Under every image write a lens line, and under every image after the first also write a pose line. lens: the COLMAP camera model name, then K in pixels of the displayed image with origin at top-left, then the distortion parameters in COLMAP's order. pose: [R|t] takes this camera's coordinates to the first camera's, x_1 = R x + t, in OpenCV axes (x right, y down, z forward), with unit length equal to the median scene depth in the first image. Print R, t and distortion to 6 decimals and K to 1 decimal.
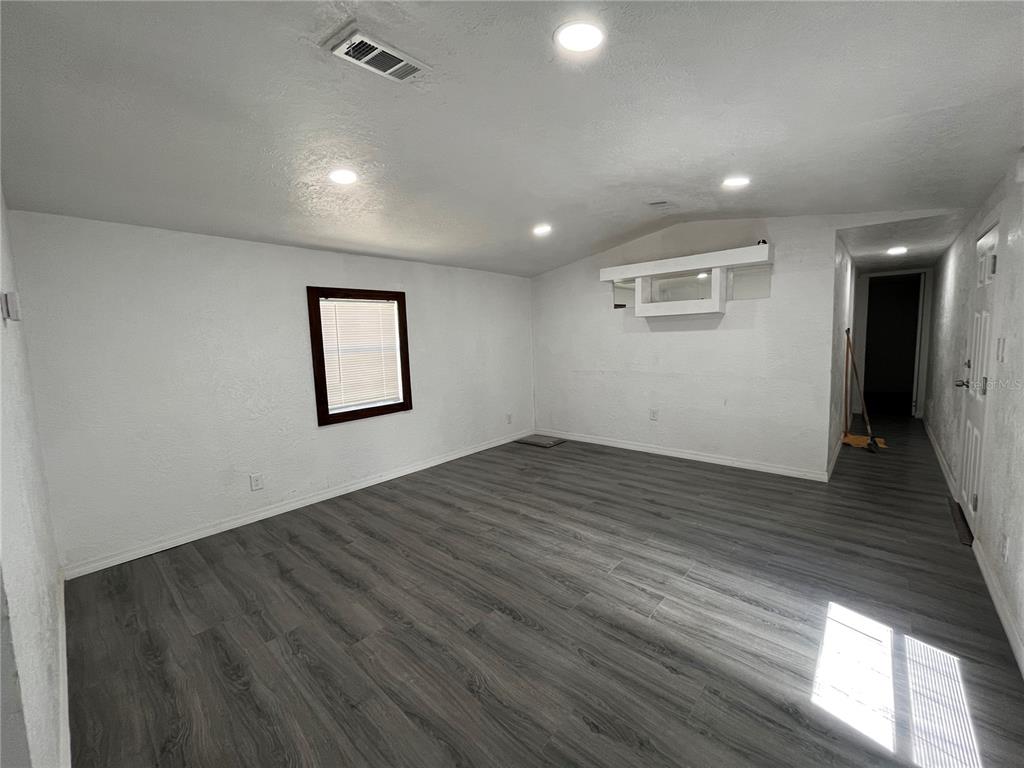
lens RADIAL K [[412.9, 0, 508.3], [0, 412.9, 383.7], [0, 0, 1]] dist [0.001910, 0.000713]
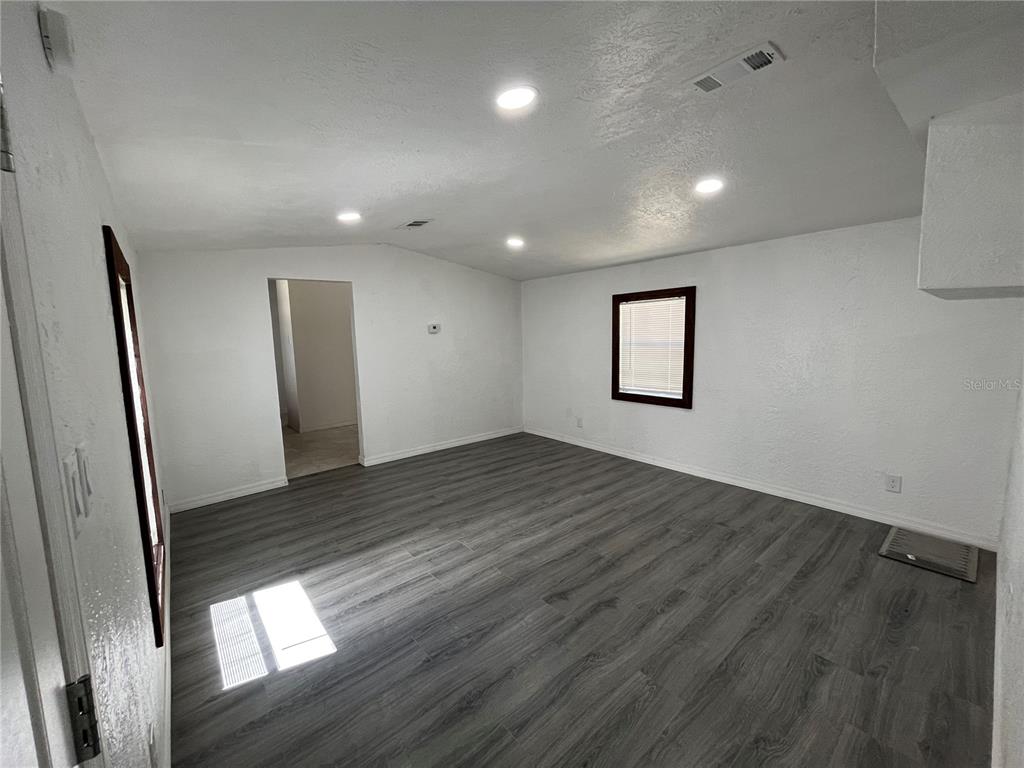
lens RADIAL K [[412.9, 0, 509.5], [0, 412.9, 379.2], [0, 0, 1]] dist [0.001910, 0.000713]
pose [[-0.143379, 0.145870, -0.978859, 1.210494], [-0.083659, 0.983751, 0.158854, -0.196902], [0.986126, 0.104667, -0.128846, 1.129845]]
